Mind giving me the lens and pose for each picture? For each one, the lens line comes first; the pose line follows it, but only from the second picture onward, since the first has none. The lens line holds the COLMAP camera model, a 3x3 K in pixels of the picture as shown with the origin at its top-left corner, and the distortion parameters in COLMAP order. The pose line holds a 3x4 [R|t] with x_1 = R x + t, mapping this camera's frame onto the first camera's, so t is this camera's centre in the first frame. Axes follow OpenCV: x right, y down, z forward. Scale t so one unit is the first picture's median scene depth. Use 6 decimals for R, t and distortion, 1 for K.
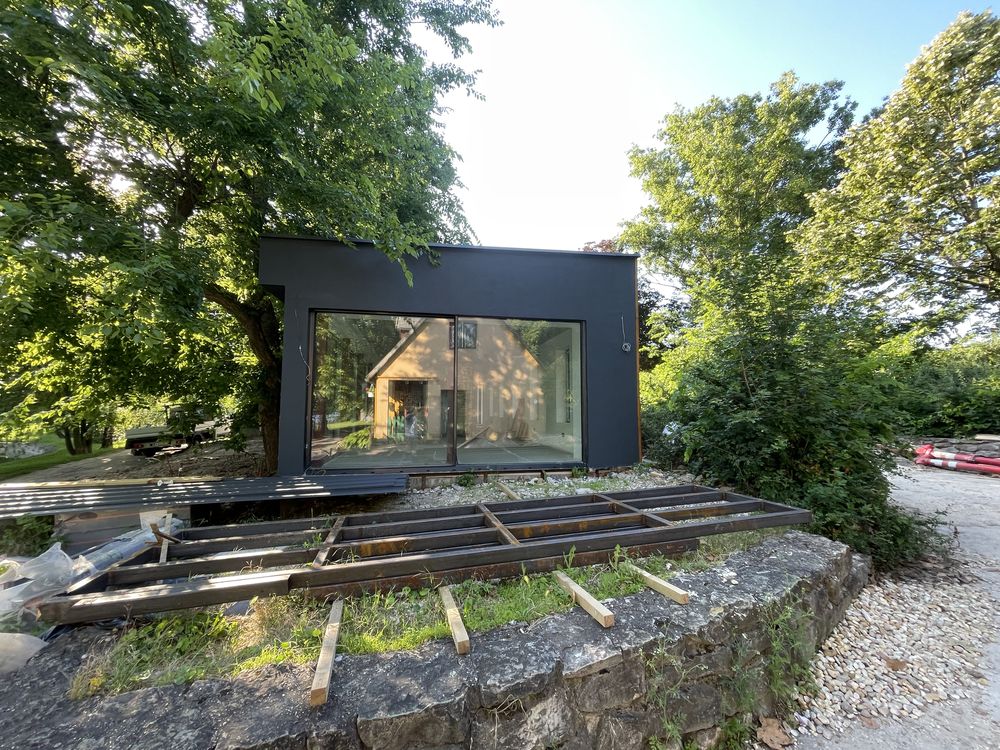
lens RADIAL K [[404.3, 0, 492.6], [0, 404.3, 368.0], [0, 0, 1]] dist [-0.000366, 0.000209]
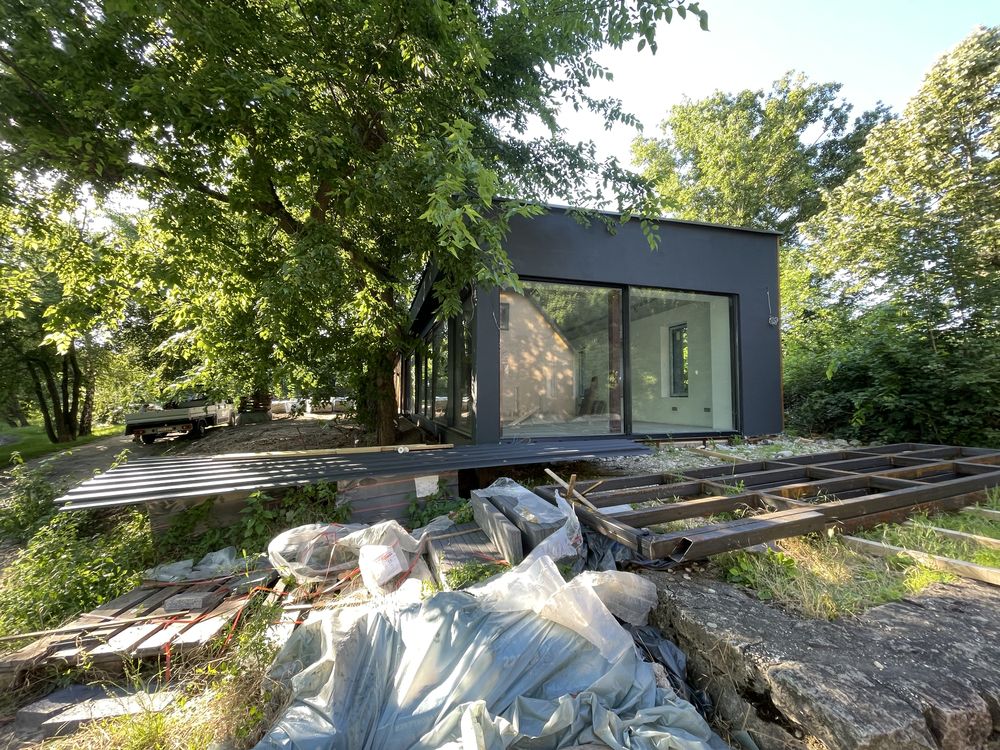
lens RADIAL K [[404.3, 0, 491.1], [0, 404.3, 368.9], [0, 0, 1]] dist [-0.000366, 0.000209]
pose [[0.995143, 0.003119, 0.098389, -0.179862], [-0.006362, 0.999446, 0.032663, 0.015209], [-0.098233, -0.033130, 0.994612, 0.008409]]
